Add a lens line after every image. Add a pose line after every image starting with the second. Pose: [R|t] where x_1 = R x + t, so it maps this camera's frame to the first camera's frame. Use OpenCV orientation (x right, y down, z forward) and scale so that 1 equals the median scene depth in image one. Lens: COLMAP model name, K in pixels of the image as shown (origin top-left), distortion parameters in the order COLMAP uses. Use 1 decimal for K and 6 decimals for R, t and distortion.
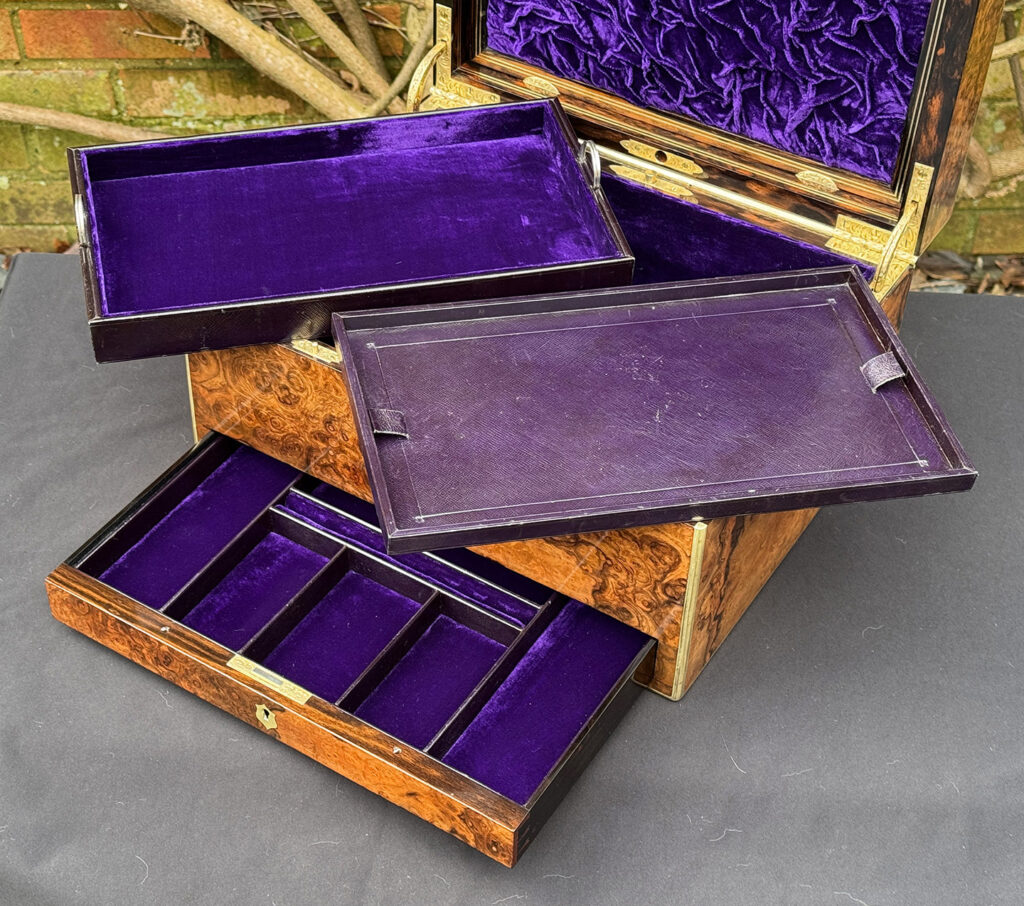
lens RADIAL K [[1840.8, 0, 420.7], [0, 1840.8, 489.9], [0, 0, 1]] dist [0.149013, 0.000000]
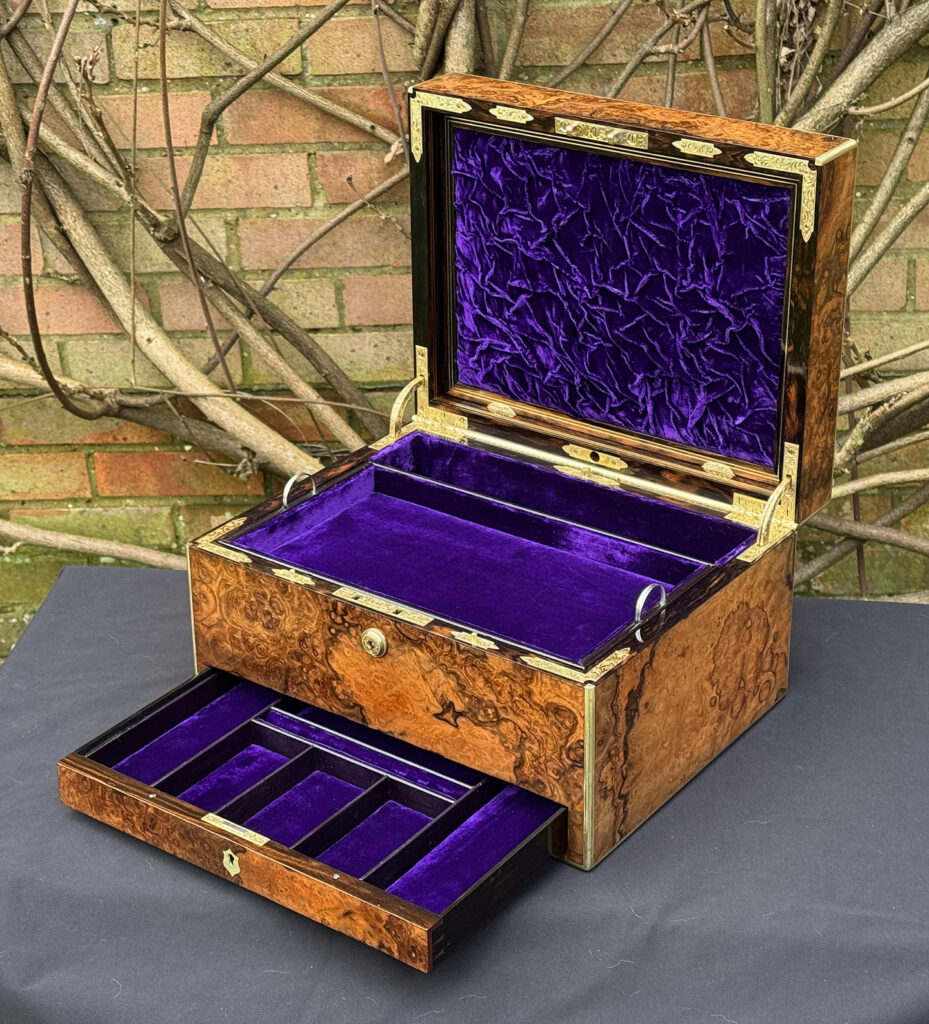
lens RADIAL K [[2089.0, 0, 434.9], [0, 2089.0, 481.5], [0, 0, 1]] dist [0.164993, 0.000000]
pose [[0.998418, 0.007093, -0.055776, 0.110620], [-0.024316, 0.948917, -0.314587, 0.289596], [0.050696, 0.315446, 0.947588, -0.316308]]
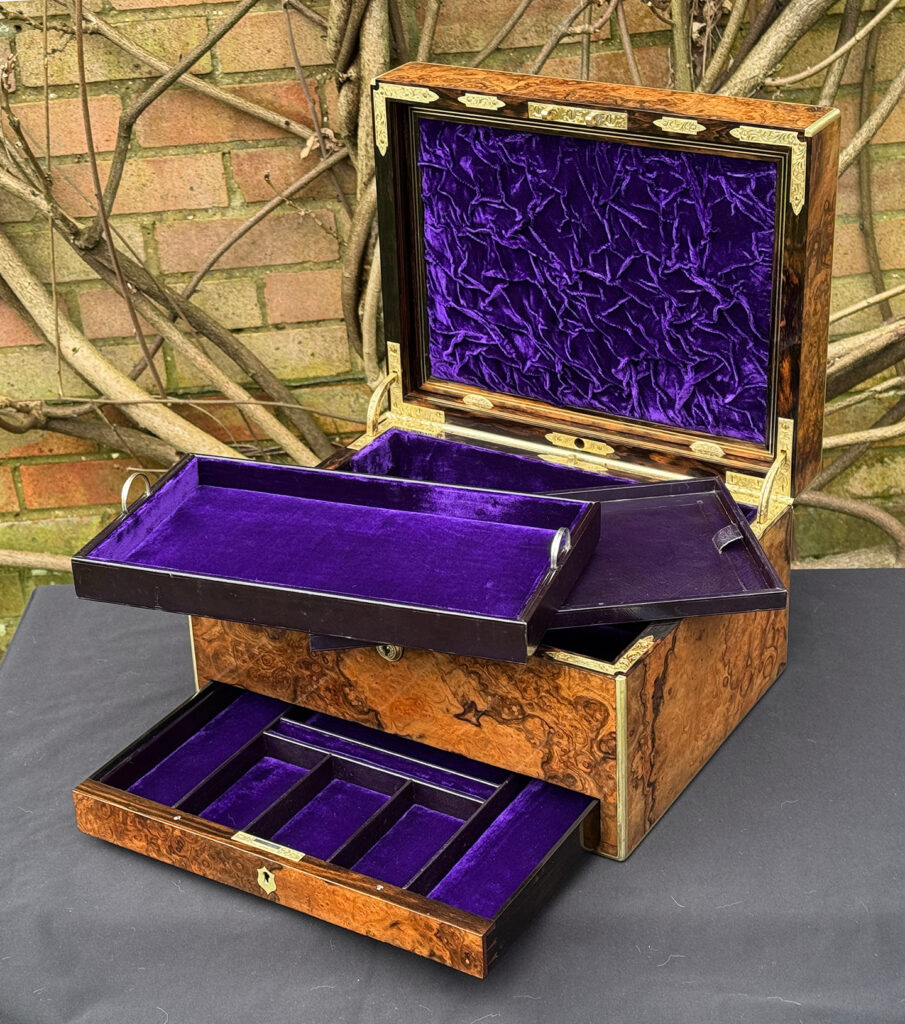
lens RADIAL K [[2018.9, 0, 414.6], [0, 2018.9, 520.4], [0, 0, 1]] dist [0.158450, 0.000000]
pose [[0.998424, -0.055568, 0.007839, 0.010661], [0.055482, 0.956466, -0.286521, 0.257951], [0.008424, 0.286505, 0.958042, -0.263330]]
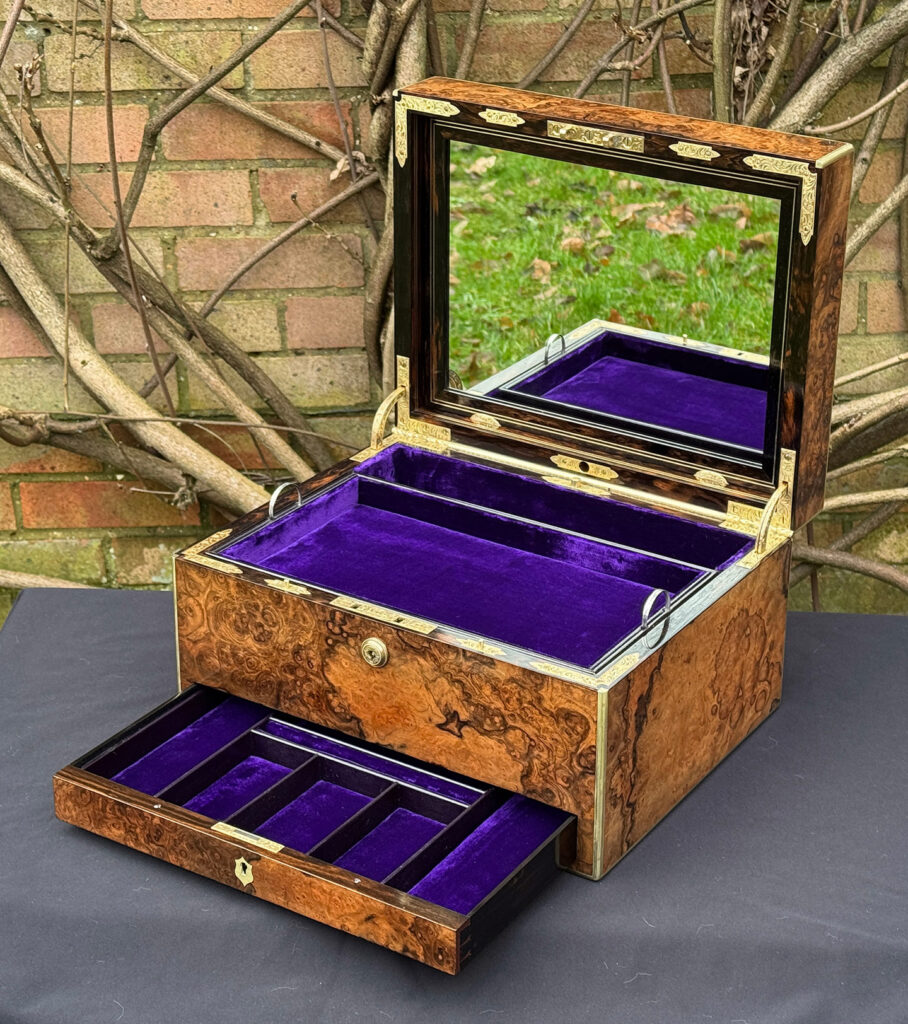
lens RADIAL K [[2175.8, 0, 484.7], [0, 2175.8, 489.7], [0, 0, 1]] dist [0.174963, 0.000000]
pose [[0.999730, 0.001053, 0.023218, 0.036551], [0.006810, 0.941856, -0.335947, 0.328385], [-0.022222, 0.336014, 0.941595, -0.333851]]
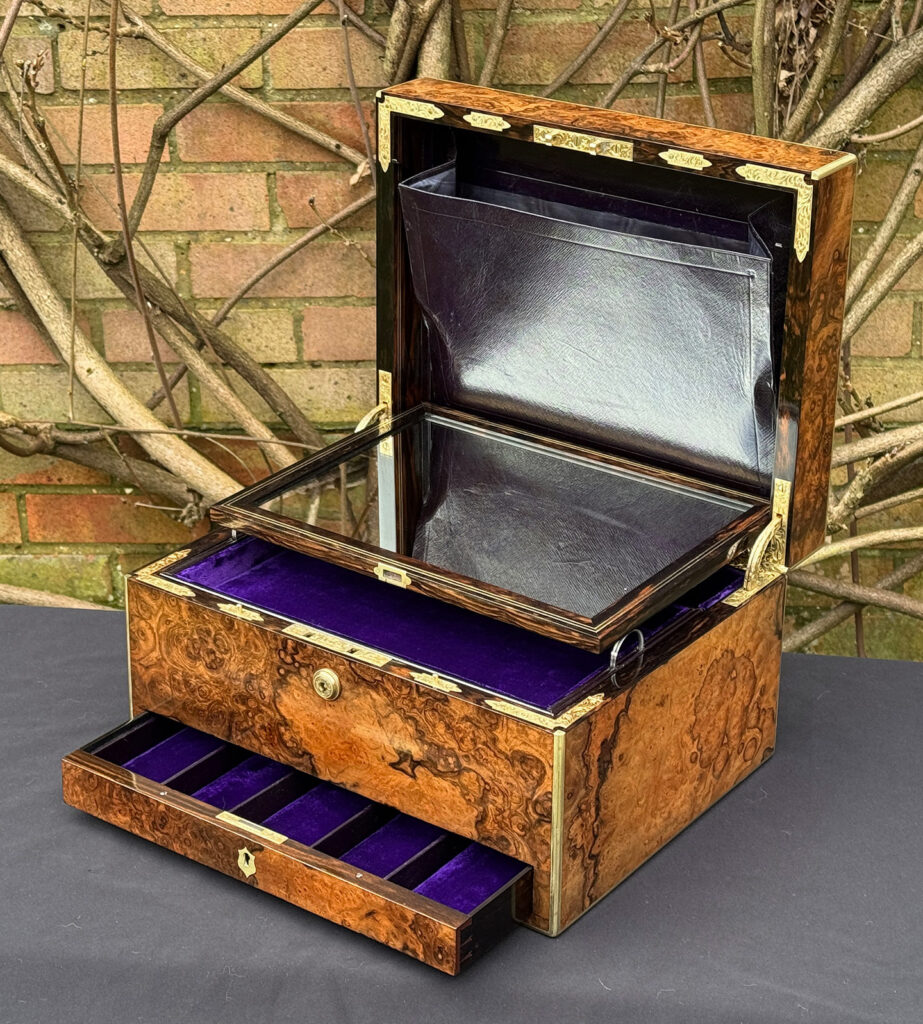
lens RADIAL K [[2294.1, 0, 420.7], [0, 2294.1, 469.1], [0, 0, 1]] dist [0.167752, 0.000000]
pose [[0.998551, 0.025739, -0.047254, 0.113830], [-0.040754, 0.935188, -0.351799, 0.321807], [0.035137, 0.353215, 0.934882, -0.324667]]
